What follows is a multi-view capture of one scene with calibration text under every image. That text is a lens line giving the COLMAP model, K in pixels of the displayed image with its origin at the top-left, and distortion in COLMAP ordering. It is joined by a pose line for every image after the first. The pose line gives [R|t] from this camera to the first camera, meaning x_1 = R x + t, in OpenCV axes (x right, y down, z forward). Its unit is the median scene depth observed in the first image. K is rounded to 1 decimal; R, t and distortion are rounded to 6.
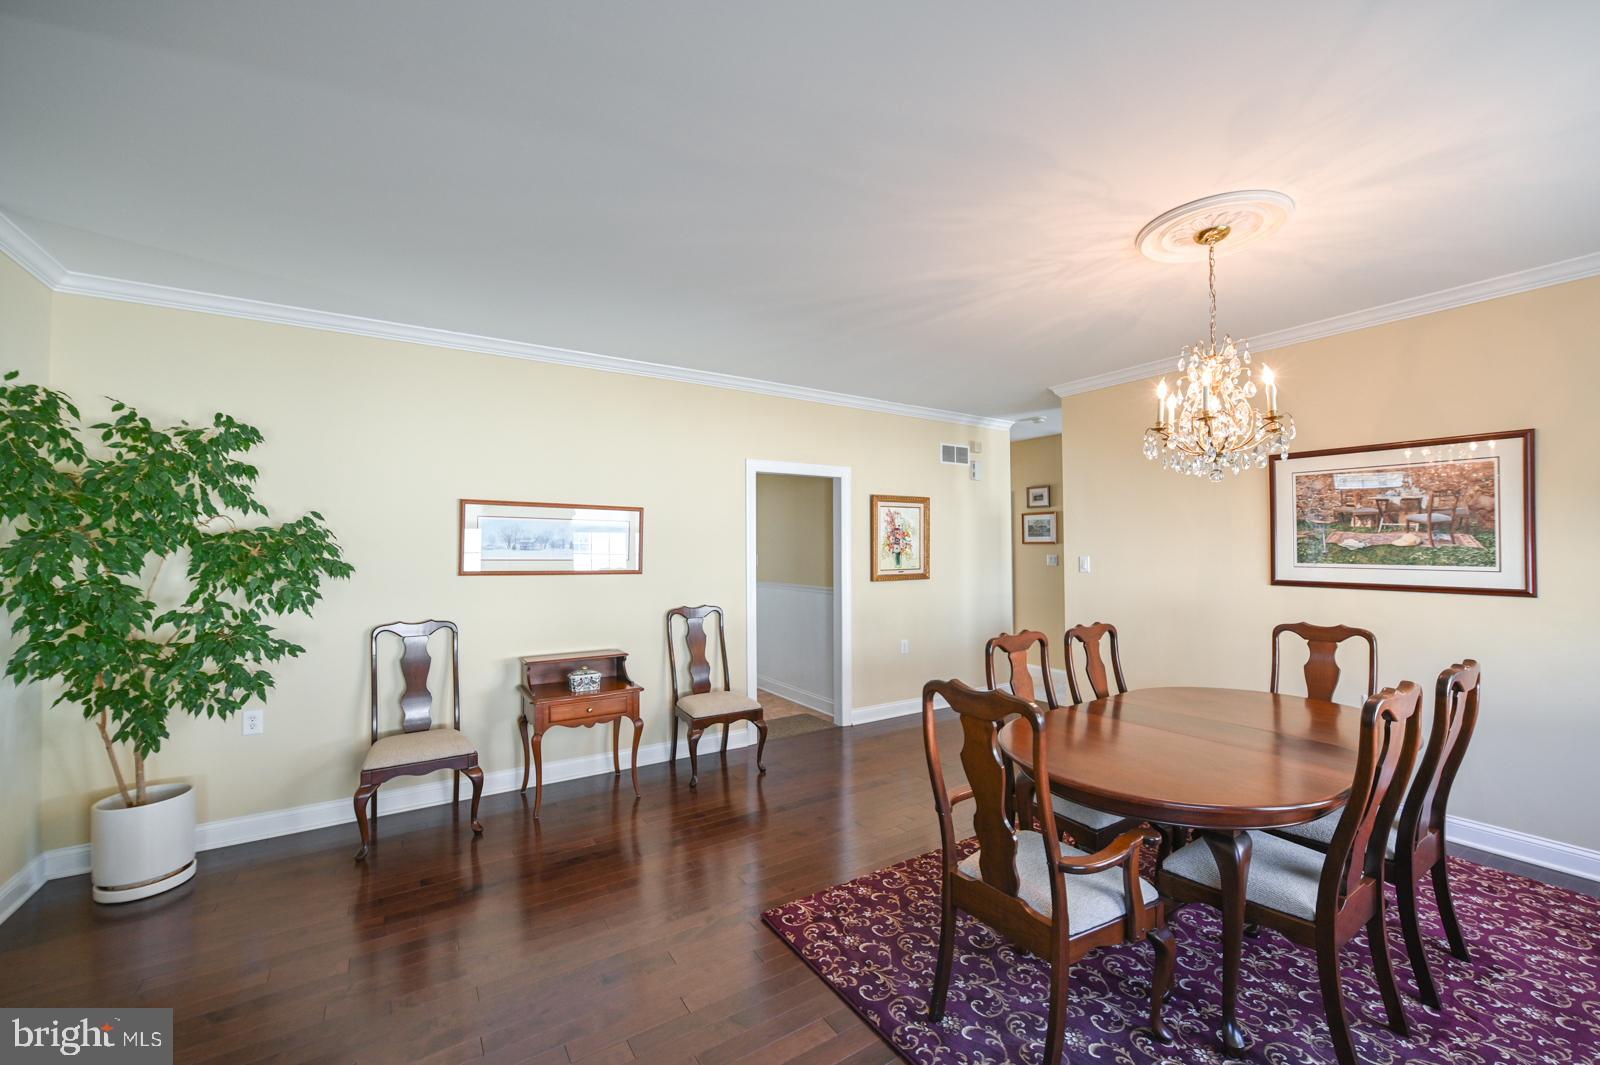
lens RADIAL K [[637.3, 0, 808.1], [0, 637.3, 538.5], [0, 0, 1]] dist [-0.008361, -0.000146]
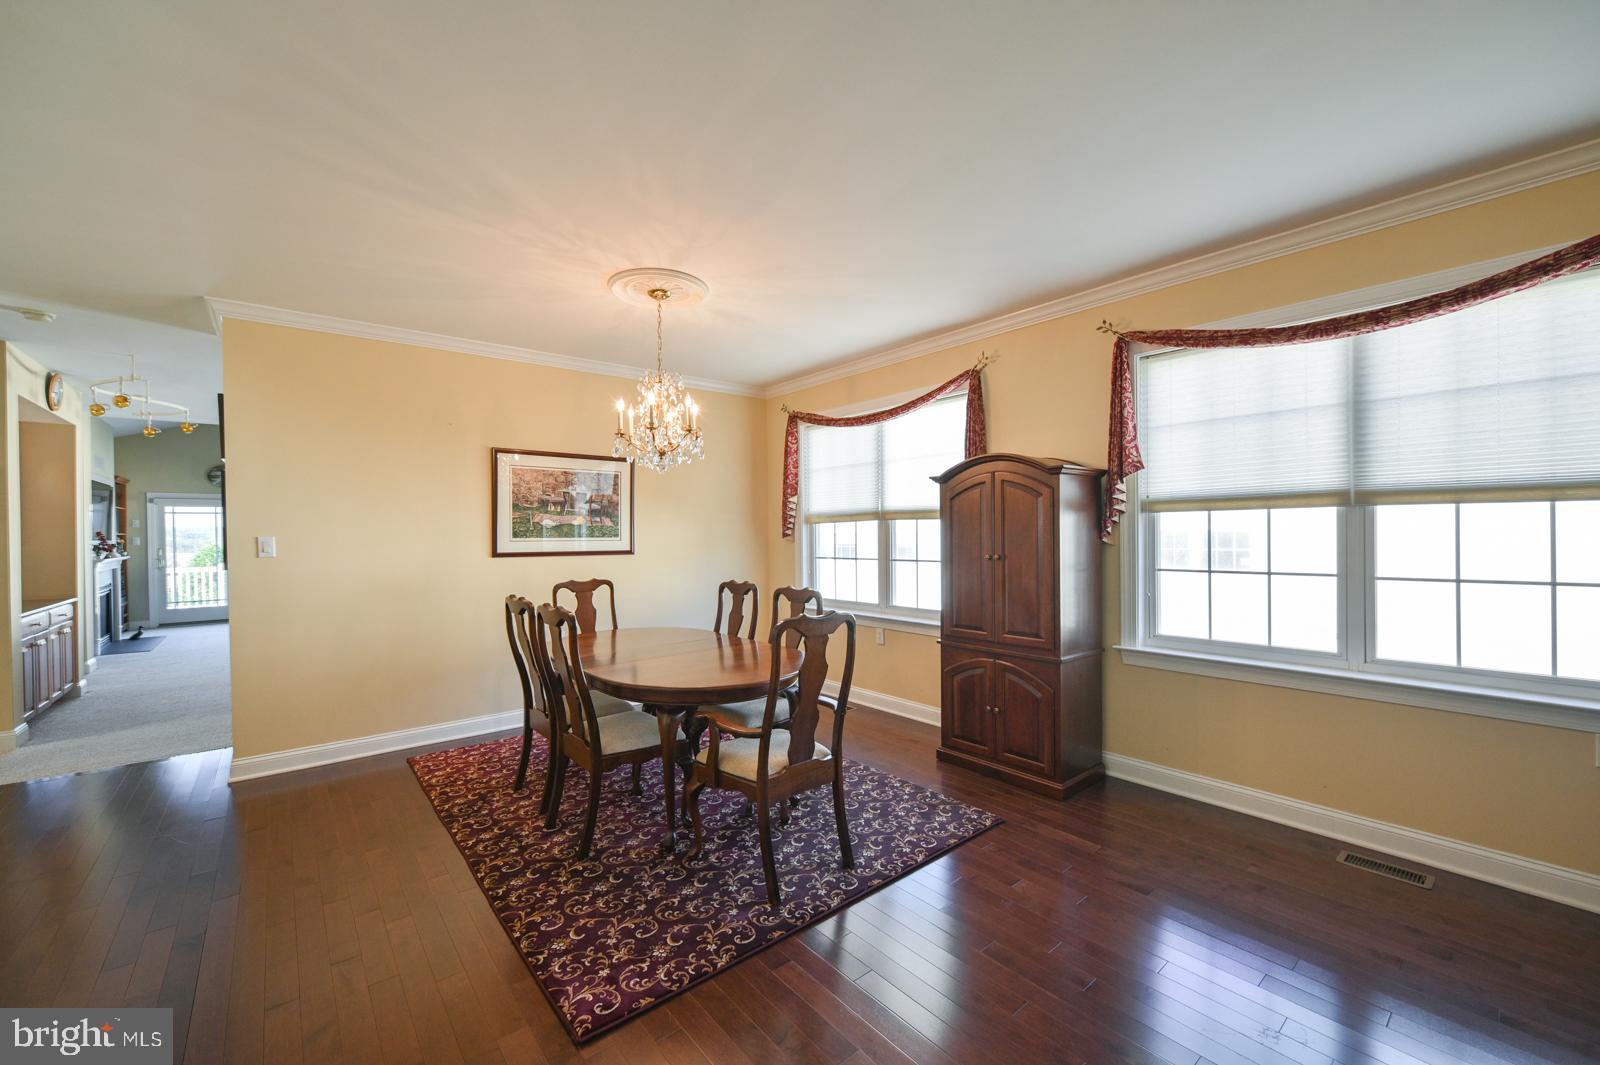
lens RADIAL K [[637.3, 0, 808.1], [0, 637.3, 538.5], [0, 0, 1]] dist [-0.008361, -0.000146]
pose [[-0.119084, -0.004650, 0.992873, -0.624628], [-0.003275, 0.999985, 0.004290, 0.037469], [-0.992879, -0.002741, -0.119097, 0.674011]]
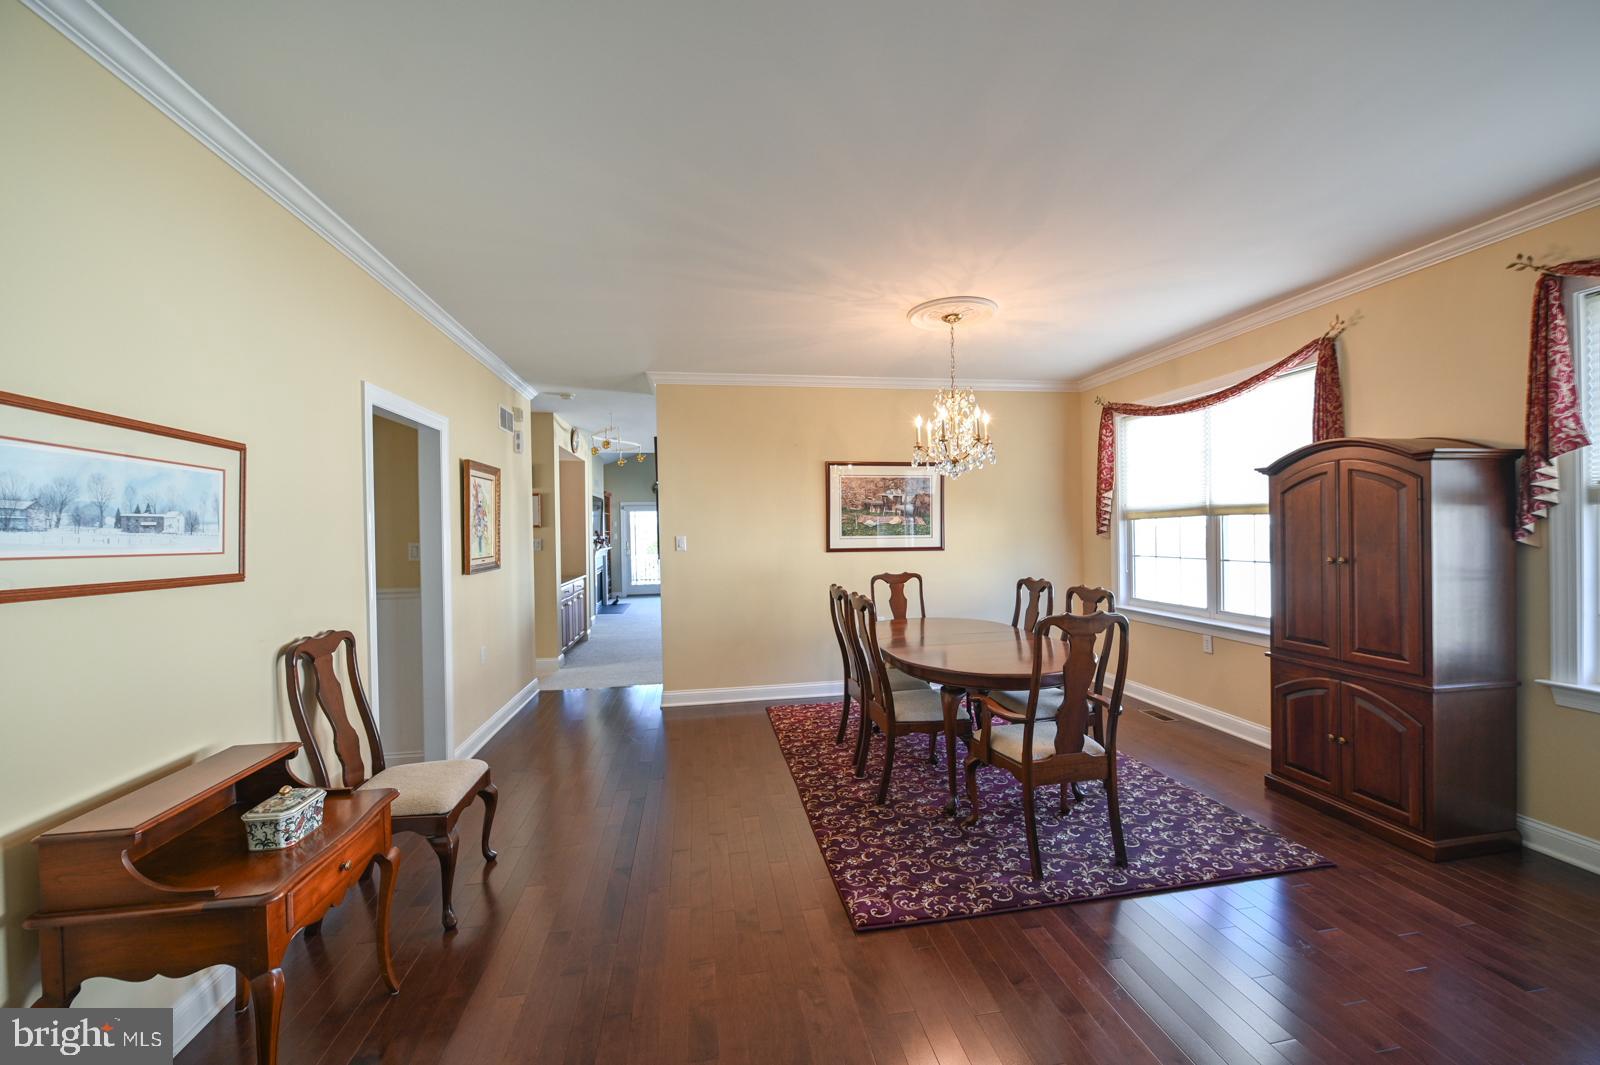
lens RADIAL K [[635.3, 0, 808.7], [0, 635.3, 533.8], [0, 0, 1]] dist [-0.009521, -0.000135]
pose [[0.391910, -0.009179, 0.919958, -0.733100], [0.003441, 0.999958, 0.008512, 0.023370], [-0.919997, -0.000171, 0.391925, 0.574303]]
